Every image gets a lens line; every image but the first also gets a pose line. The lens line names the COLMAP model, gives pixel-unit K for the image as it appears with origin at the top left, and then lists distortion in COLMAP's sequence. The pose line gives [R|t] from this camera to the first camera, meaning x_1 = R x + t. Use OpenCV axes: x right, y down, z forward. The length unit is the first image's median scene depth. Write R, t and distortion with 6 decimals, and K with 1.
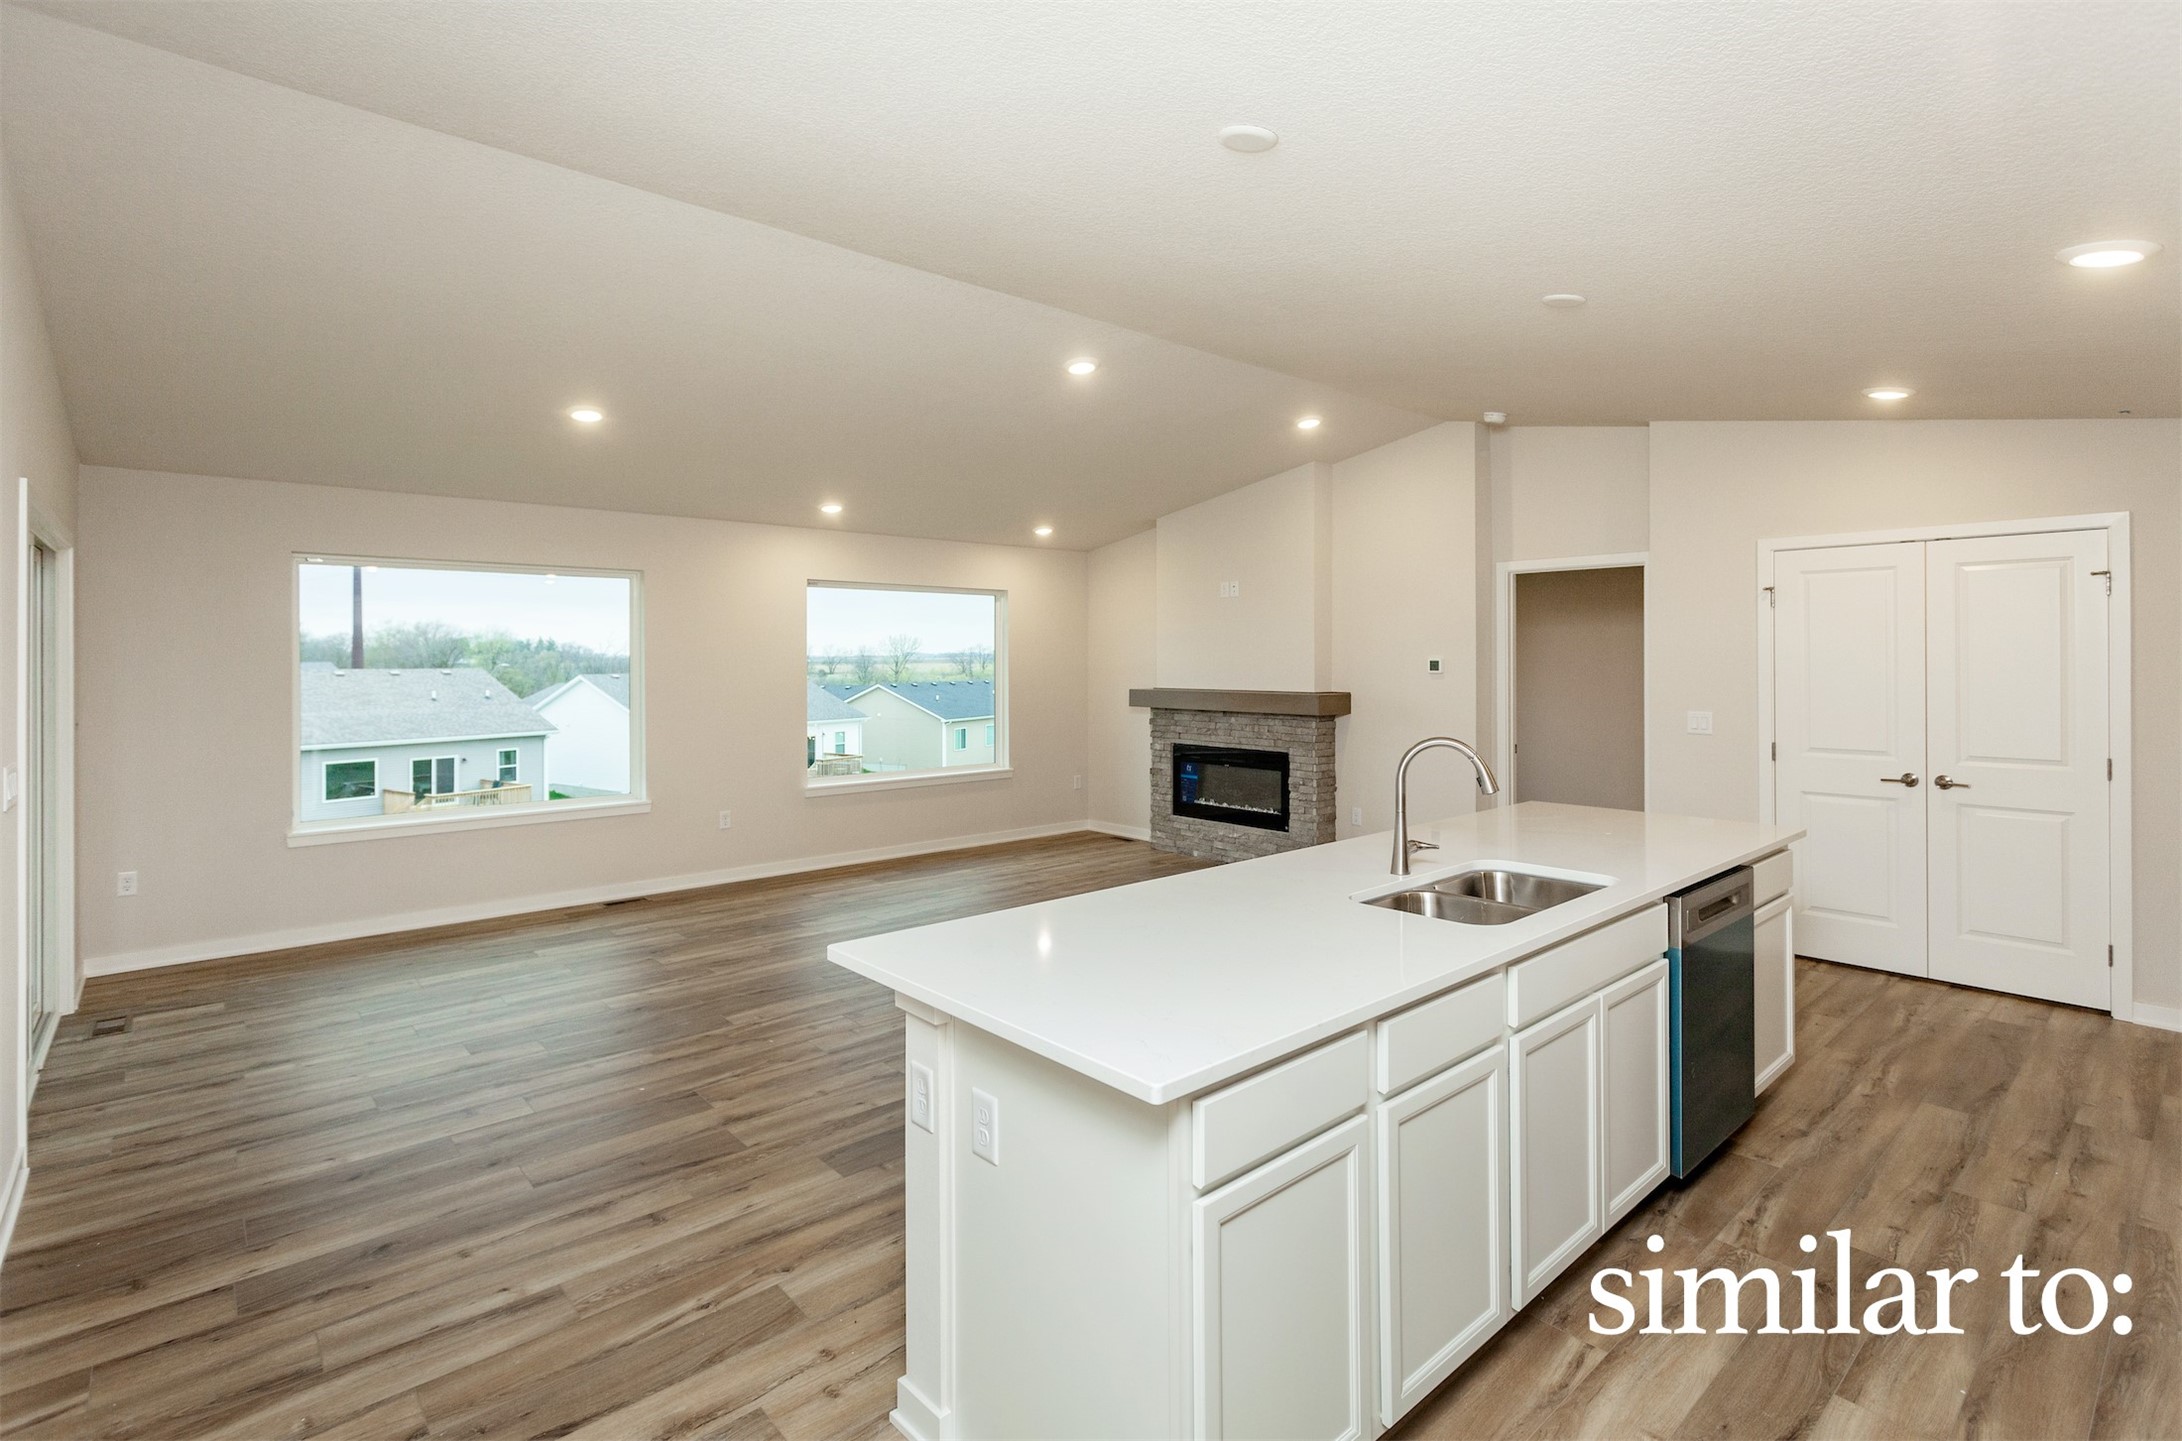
lens RADIAL K [[1033.2, 0, 1097.5], [0, 1033.2, 661.9], [0, 0, 1]] dist [-0.000987, 0.001355]
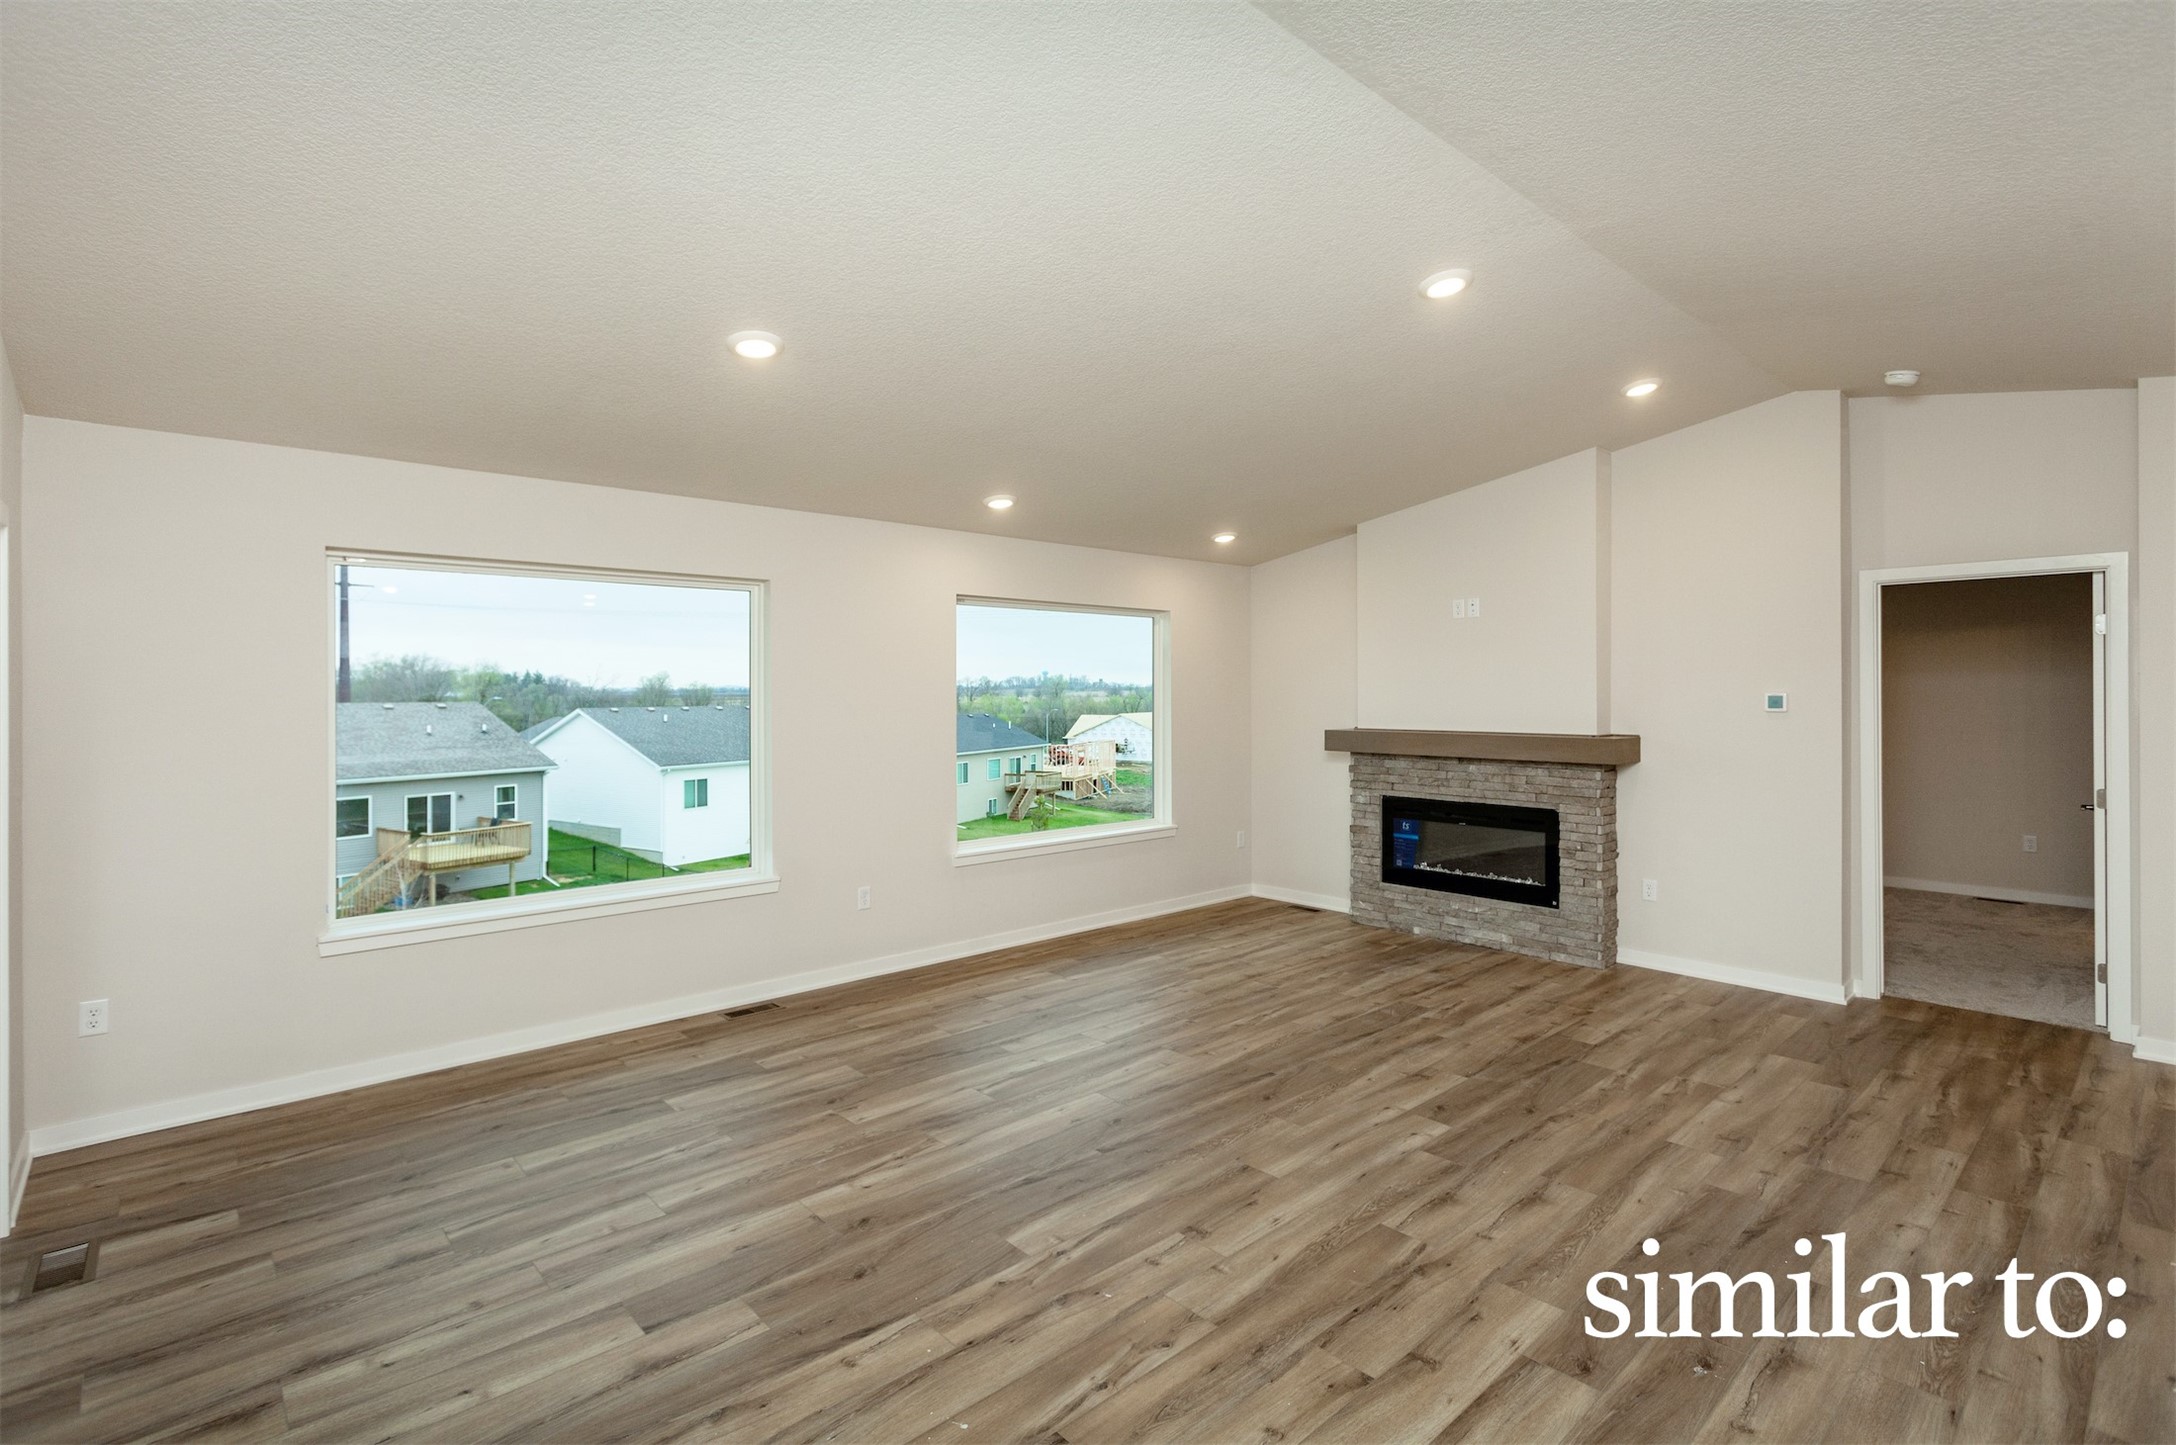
lens RADIAL K [[1028.8, 0, 1094.7], [0, 1028.8, 687.8], [0, 0, 1]] dist [-0.000332, 0.000022]
pose [[0.999958, -0.000374, 0.009122, -0.185434], [0.000436, 0.999977, -0.006821, -0.001771], [-0.009119, 0.006825, 0.999935, 0.204530]]
